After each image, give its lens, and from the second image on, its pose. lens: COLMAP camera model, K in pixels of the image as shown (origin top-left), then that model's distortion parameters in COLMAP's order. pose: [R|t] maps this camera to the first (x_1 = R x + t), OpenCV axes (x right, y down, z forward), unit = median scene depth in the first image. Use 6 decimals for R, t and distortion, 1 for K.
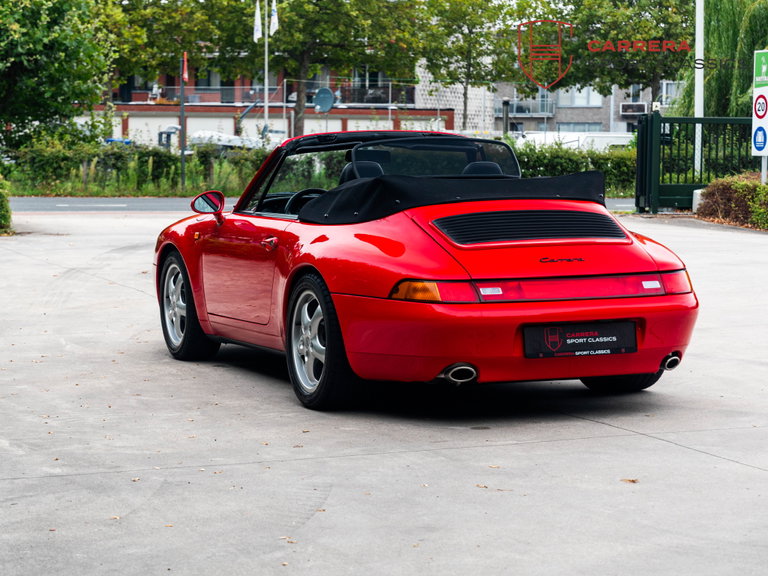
lens RADIAL K [[1931.8, 0, 384.0], [0, 1931.8, 288.3], [0, 0, 1]] dist [0.088756, 0.000000]
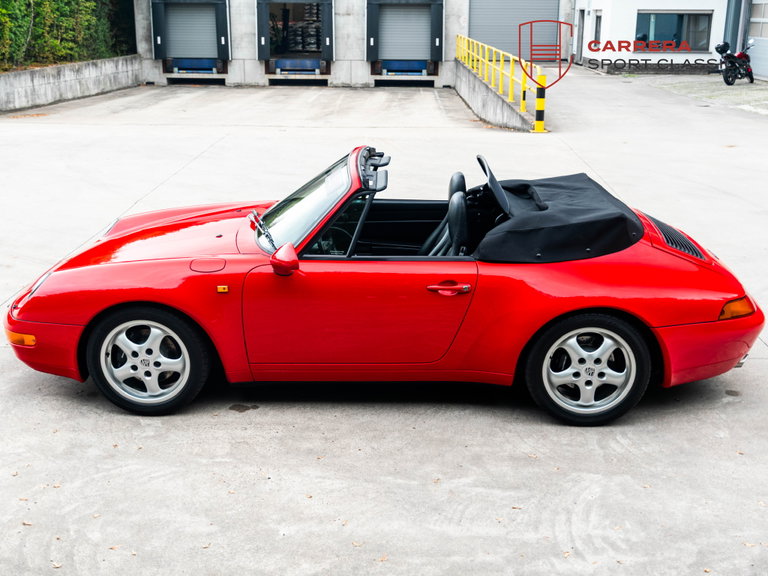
lens RADIAL K [[912.2, 0, 377.7], [0, 912.2, 289.5], [0, 0, 1]] dist [-0.019655, 0.000000]
pose [[0.424200, -0.272362, 0.863640, -0.113375], [0.069041, 0.960650, 0.269044, -0.035855], [-0.902933, -0.054502, 0.426312, 0.187831]]
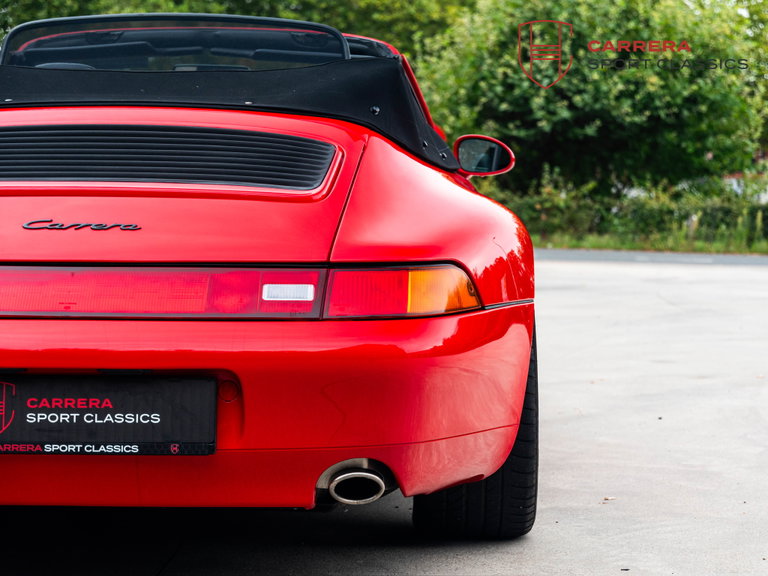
lens RADIAL K [[1836.7, 0, 417.8], [0, 1836.7, 315.8], [0, 0, 1]] dist [-0.024881, 0.000000]
pose [[0.923882, 0.037369, -0.380848, 0.062758], [-0.046205, 0.998833, -0.014079, 0.001460], [0.379877, 0.030604, 0.924531, 0.131378]]
